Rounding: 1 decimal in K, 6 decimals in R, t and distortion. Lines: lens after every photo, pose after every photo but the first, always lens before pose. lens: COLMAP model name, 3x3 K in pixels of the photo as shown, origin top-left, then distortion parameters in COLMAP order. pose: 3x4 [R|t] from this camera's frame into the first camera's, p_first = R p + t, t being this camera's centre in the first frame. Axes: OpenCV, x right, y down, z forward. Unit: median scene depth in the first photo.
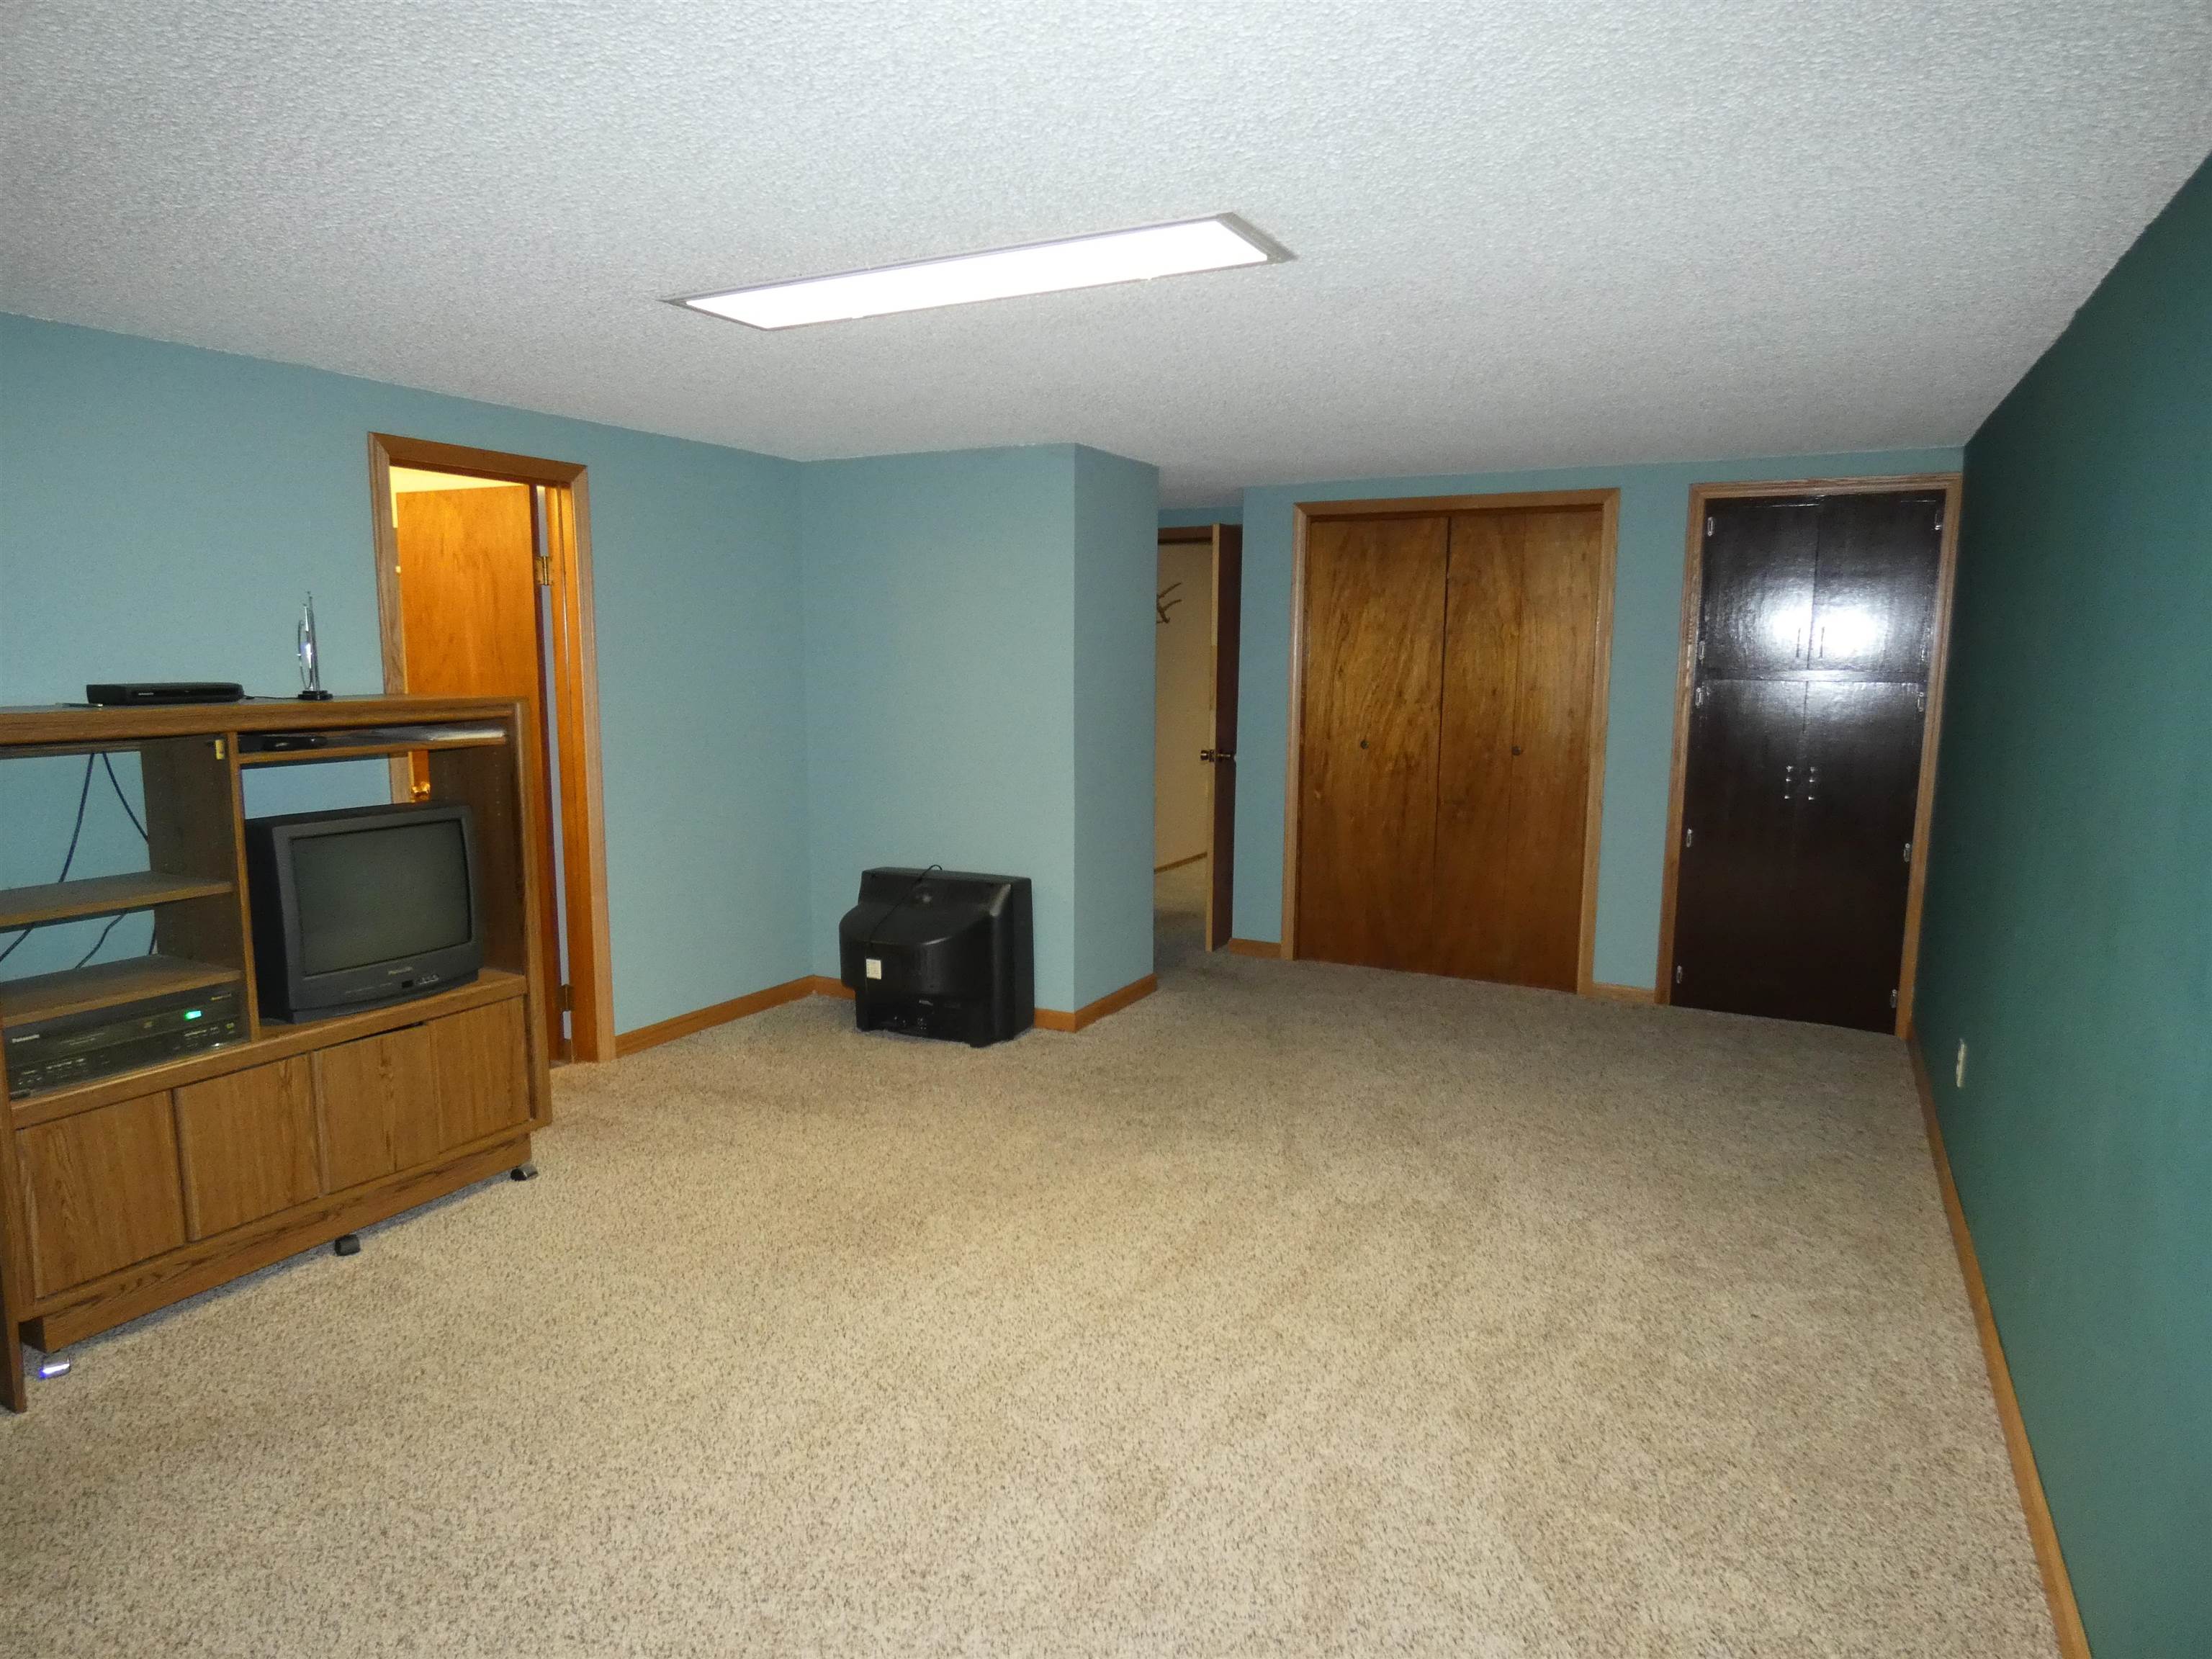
lens RADIAL K [[1317.7, 0, 1105.8], [0, 1317.7, 831.9], [0, 0, 1]] dist [-0.003514, -0.002018]
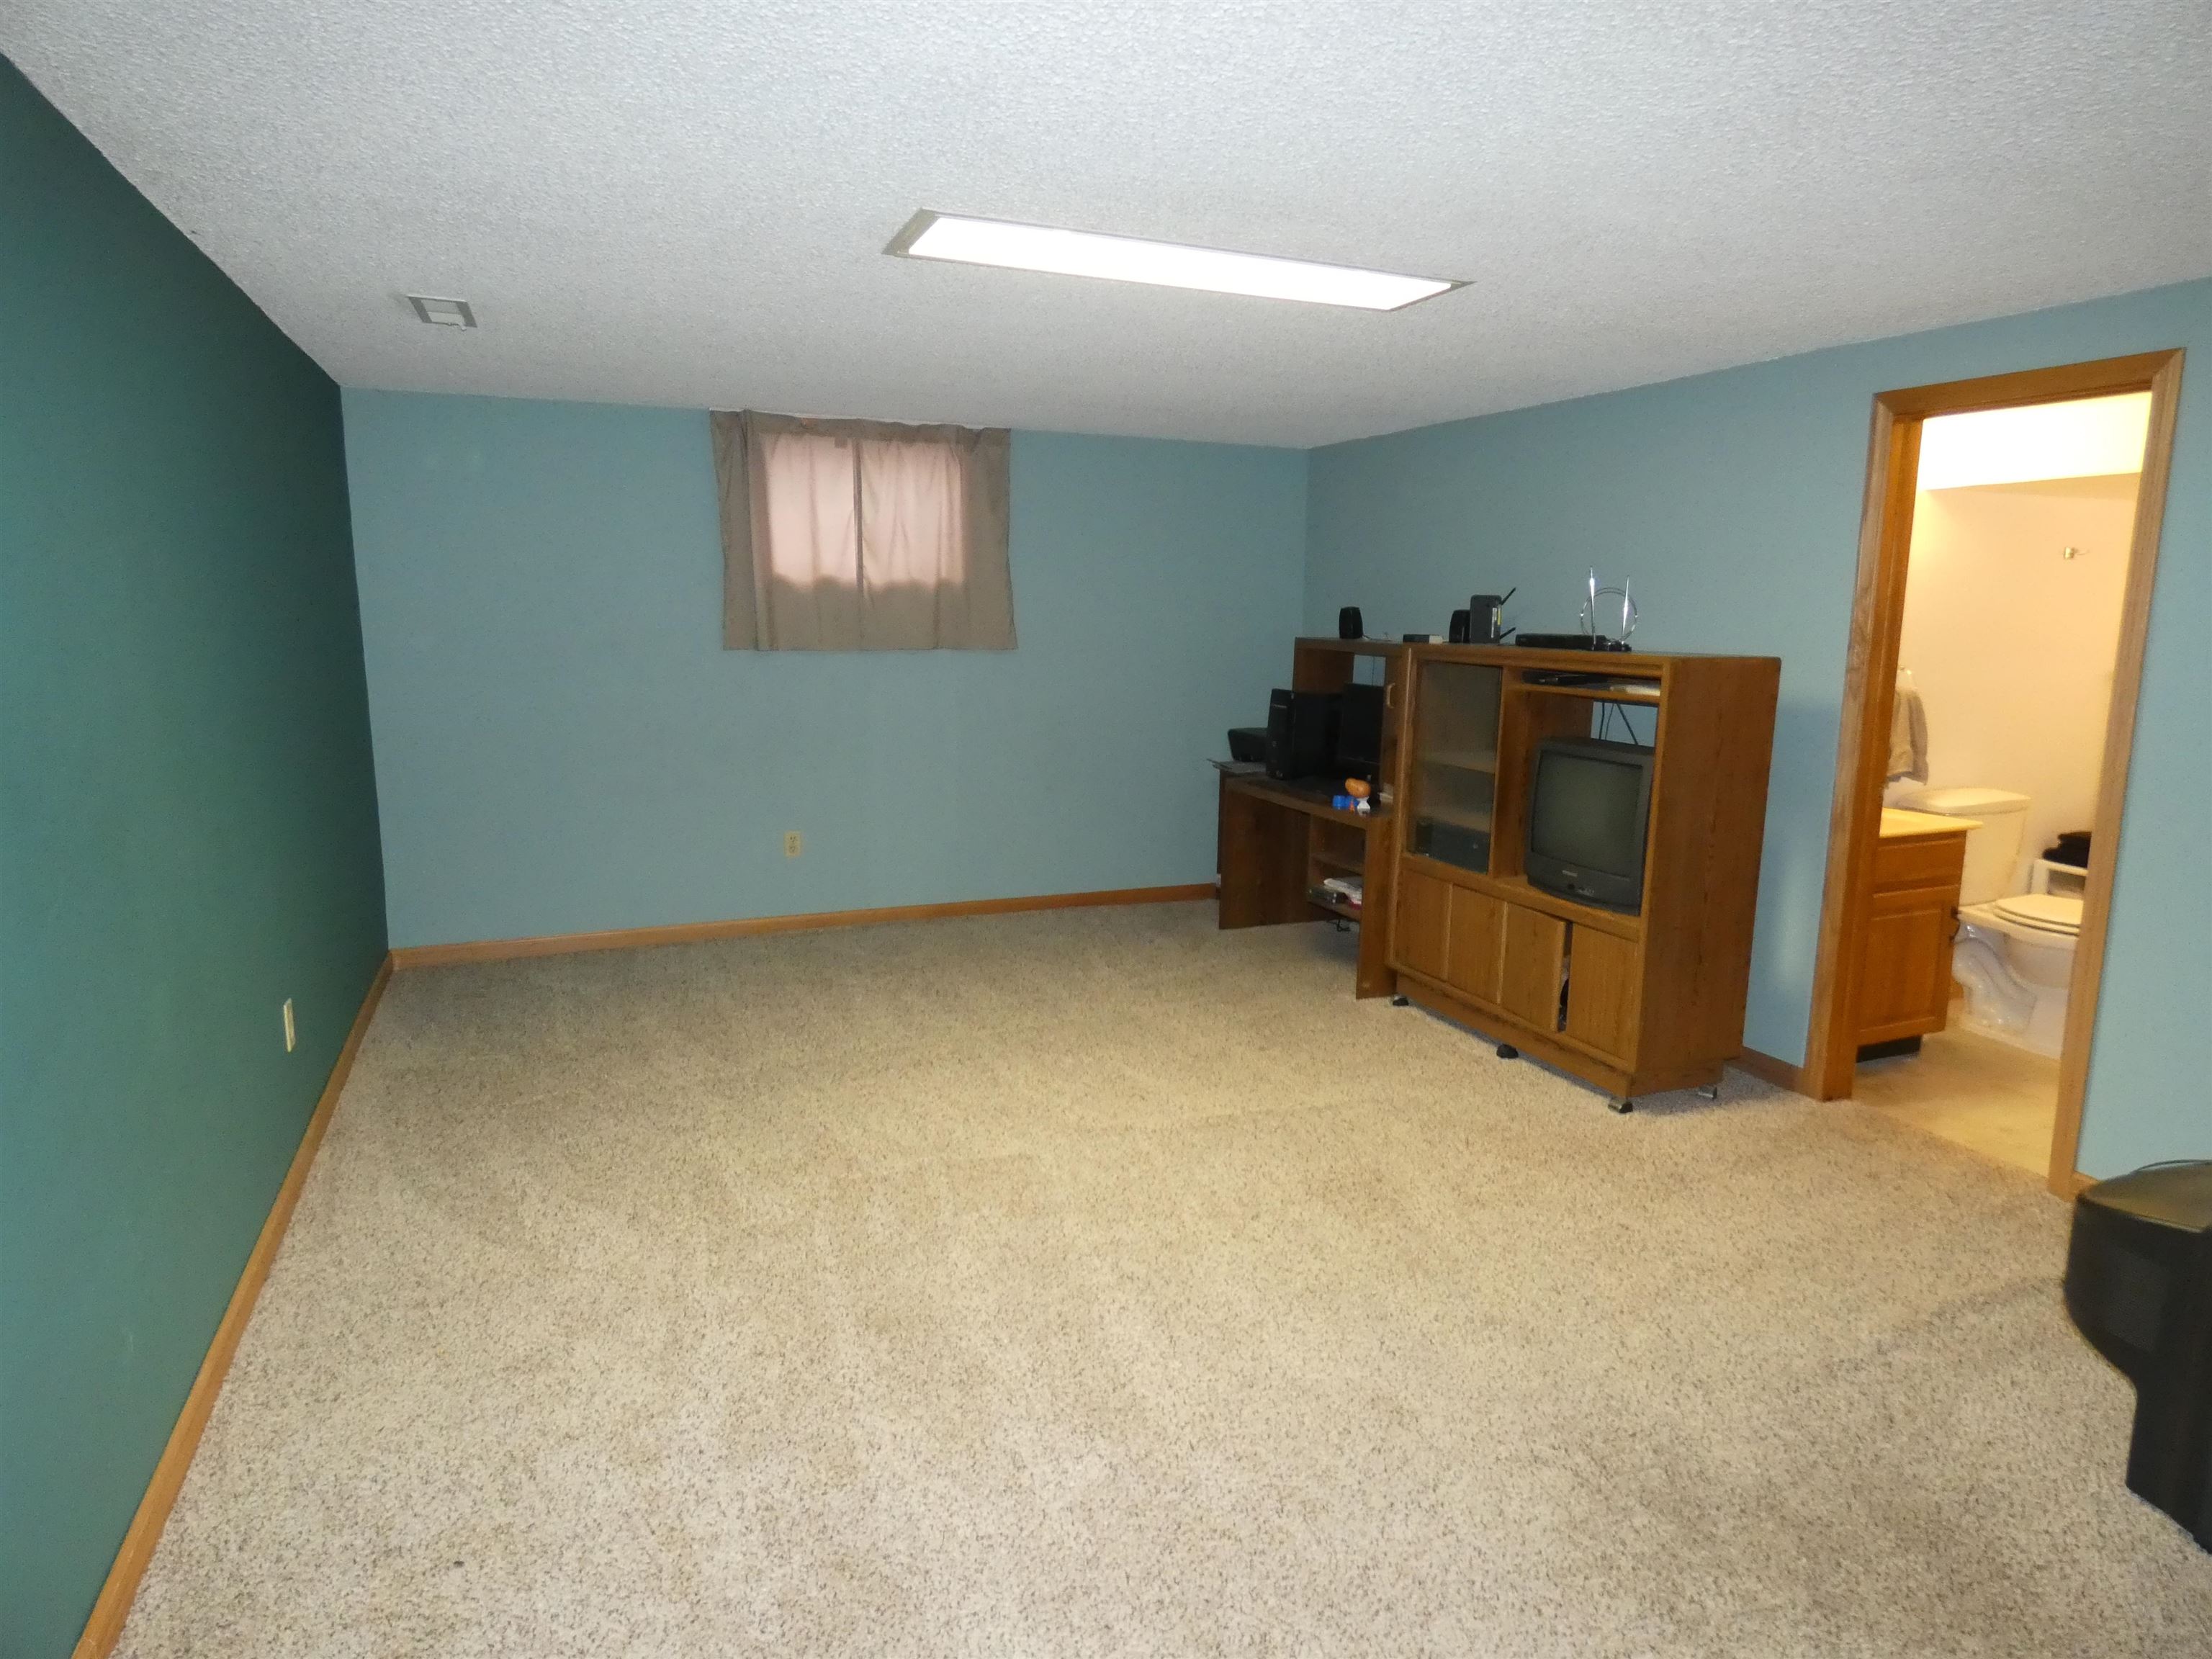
lens RADIAL K [[1317.7, 0, 1106.2], [0, 1317.7, 828.9], [0, 0, 1]] dist [-0.003514, -0.002018]
pose [[-0.634189, 0.118855, -0.763988, 0.686305], [-0.120564, 0.960825, 0.249558, -0.193211], [0.763720, 0.250377, -0.595015, 1.419180]]
